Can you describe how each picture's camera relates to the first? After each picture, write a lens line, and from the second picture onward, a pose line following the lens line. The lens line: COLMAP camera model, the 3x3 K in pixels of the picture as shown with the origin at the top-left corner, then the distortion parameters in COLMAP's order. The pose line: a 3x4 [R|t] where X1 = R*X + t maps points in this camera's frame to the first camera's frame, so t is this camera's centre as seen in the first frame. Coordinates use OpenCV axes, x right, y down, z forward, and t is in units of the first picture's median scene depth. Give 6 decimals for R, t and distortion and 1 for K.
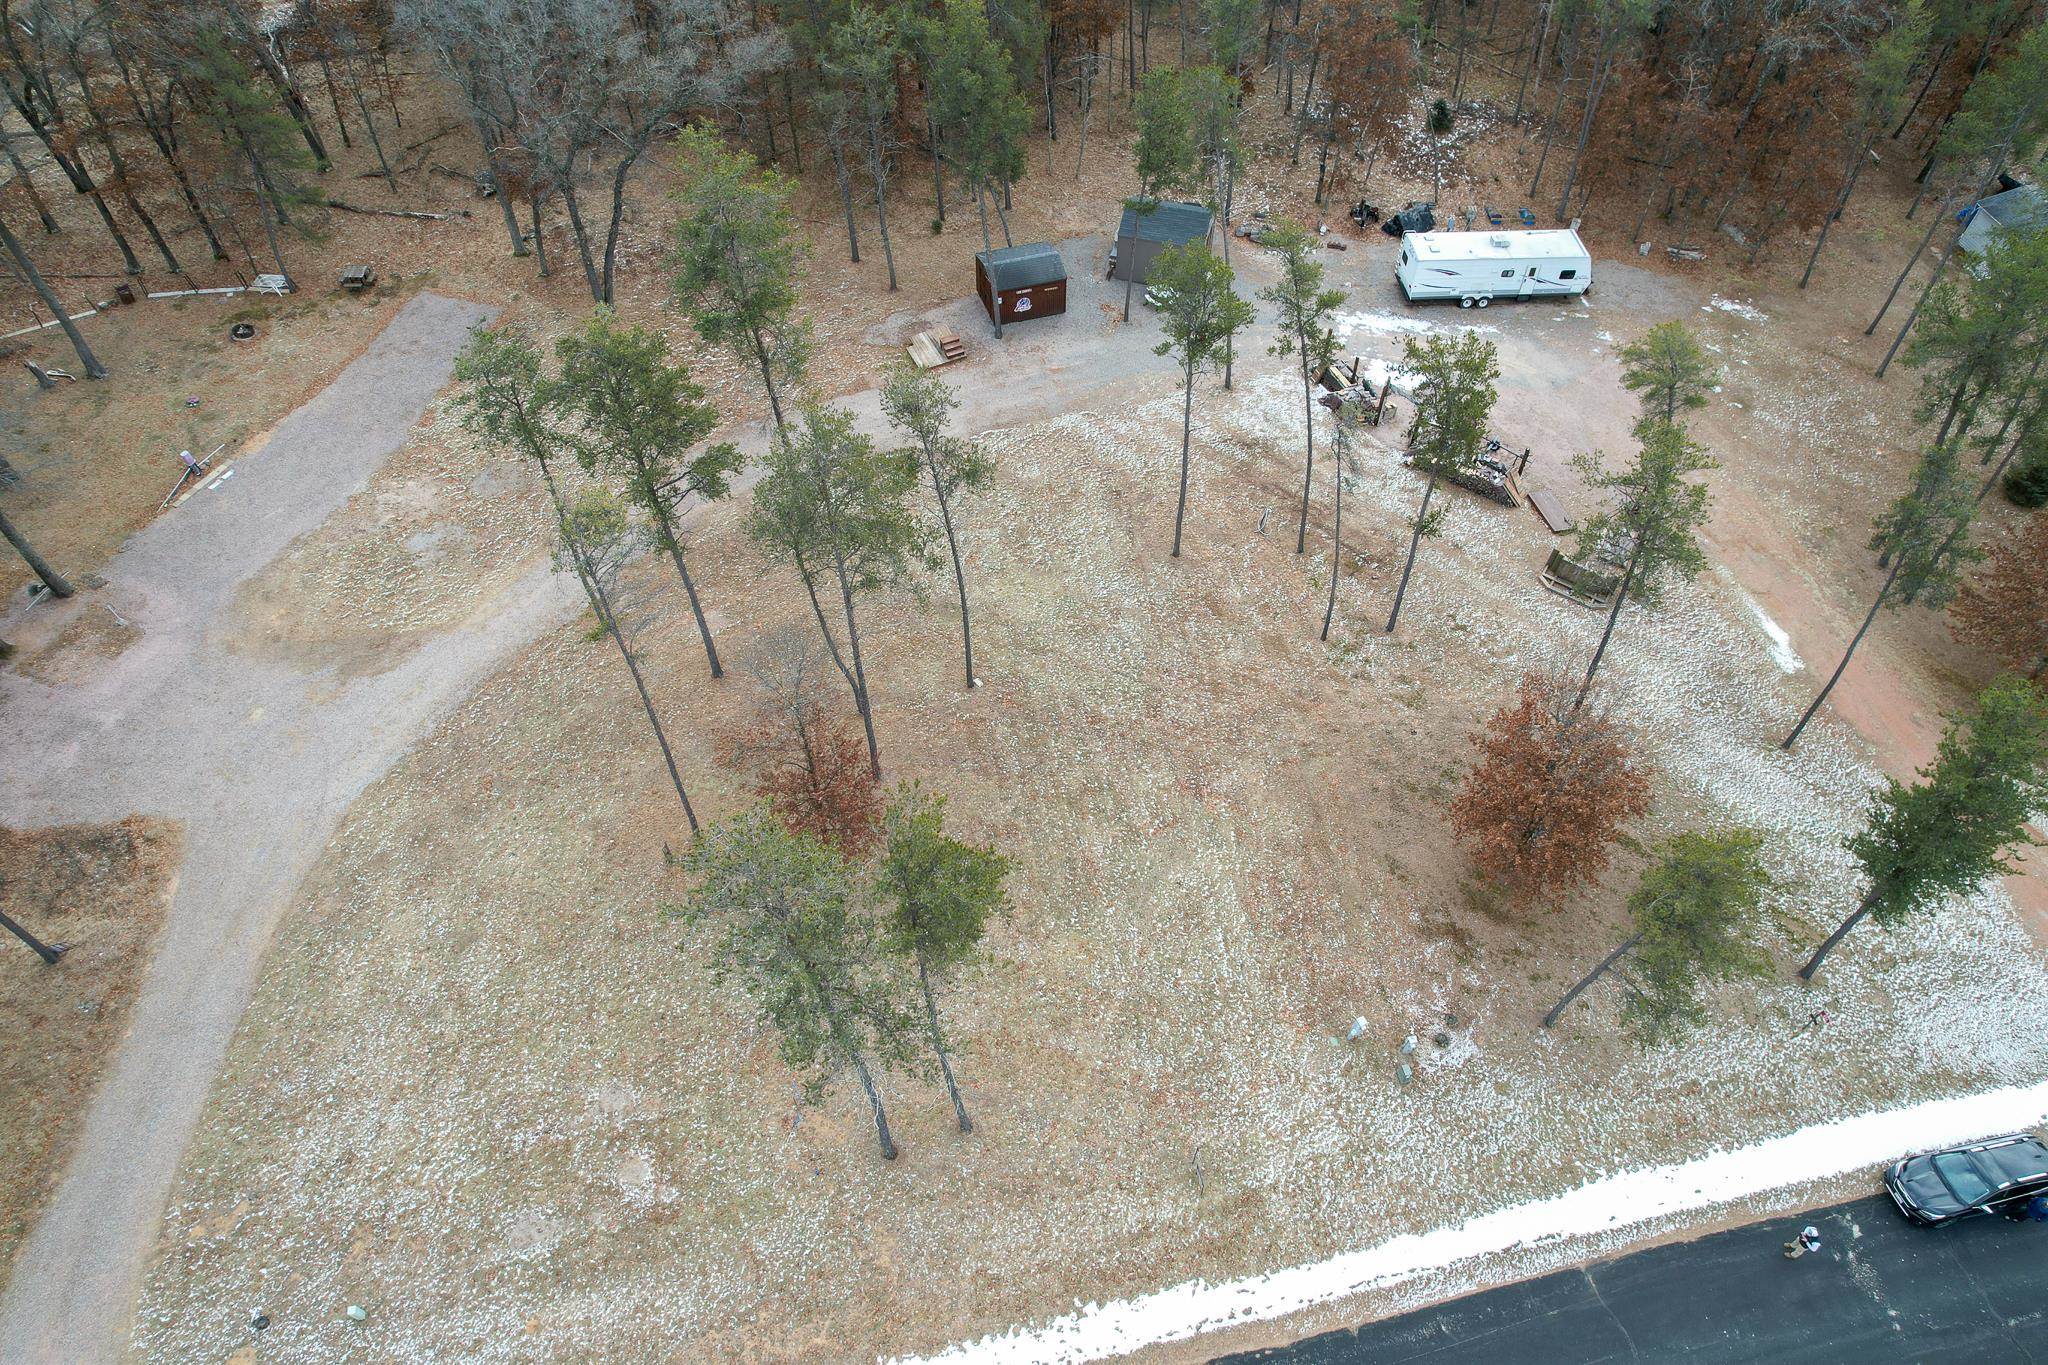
lens RADIAL K [[1294.0, 0, 1033.6], [0, 1294.0, 686.9], [0, 0, 1]] dist [-0.079996, 0.069414]
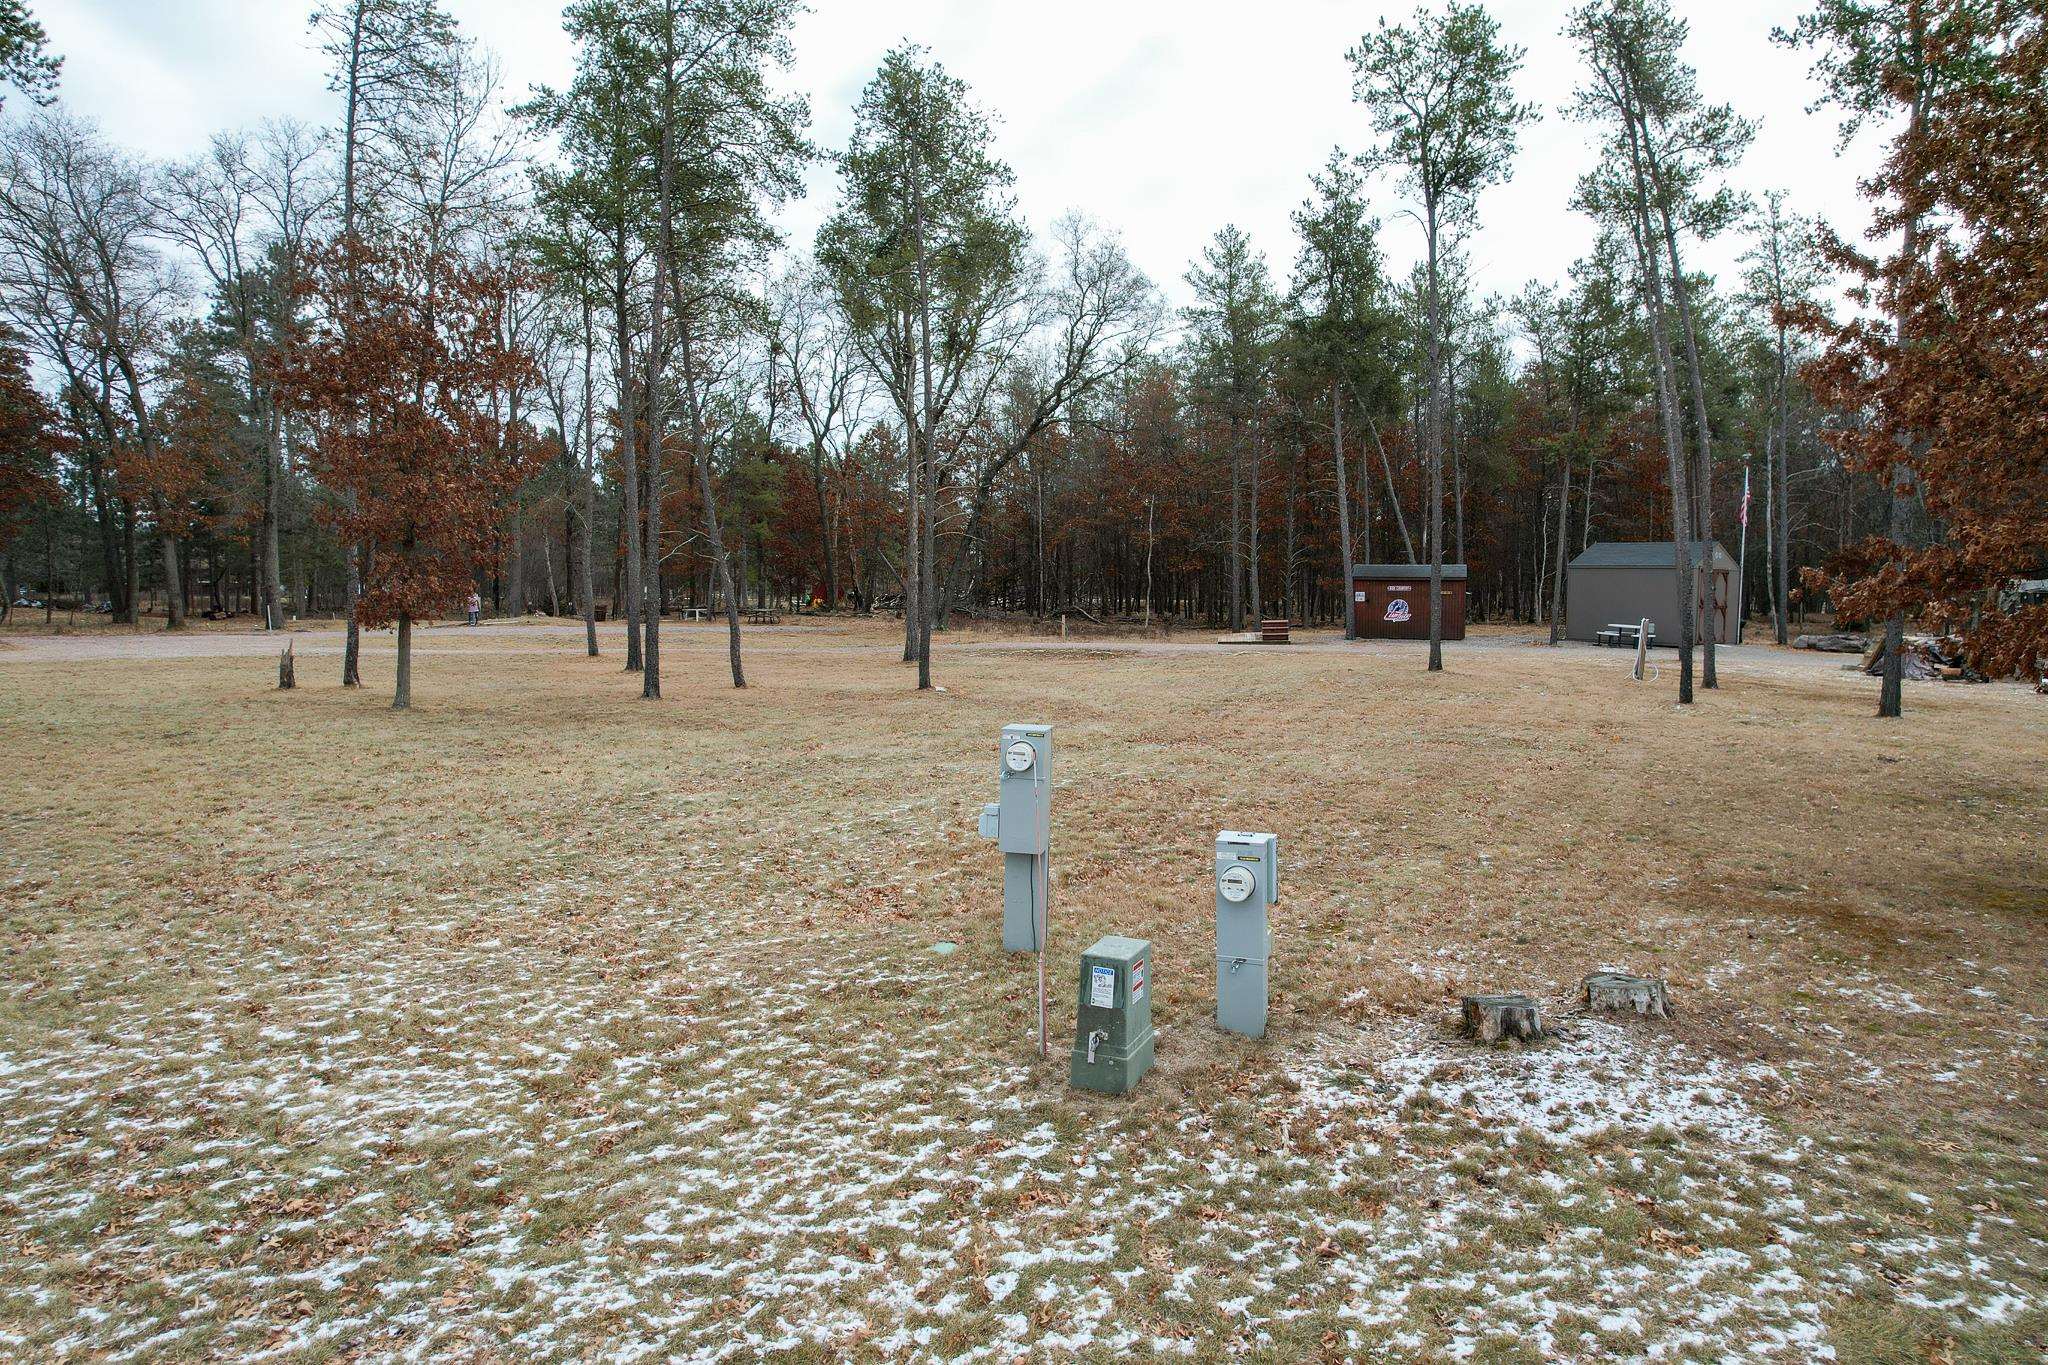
lens RADIAL K [[1294.0, 0, 1034.8], [0, 1294.0, 674.9], [0, 0, 1]] dist [-0.079996, 0.069414]
pose [[0.819615, 0.030655, -0.572094, 0.312889], [-0.444035, 0.664990, -0.600517, 0.315927], [0.362028, 0.746223, 0.558648, 0.758628]]
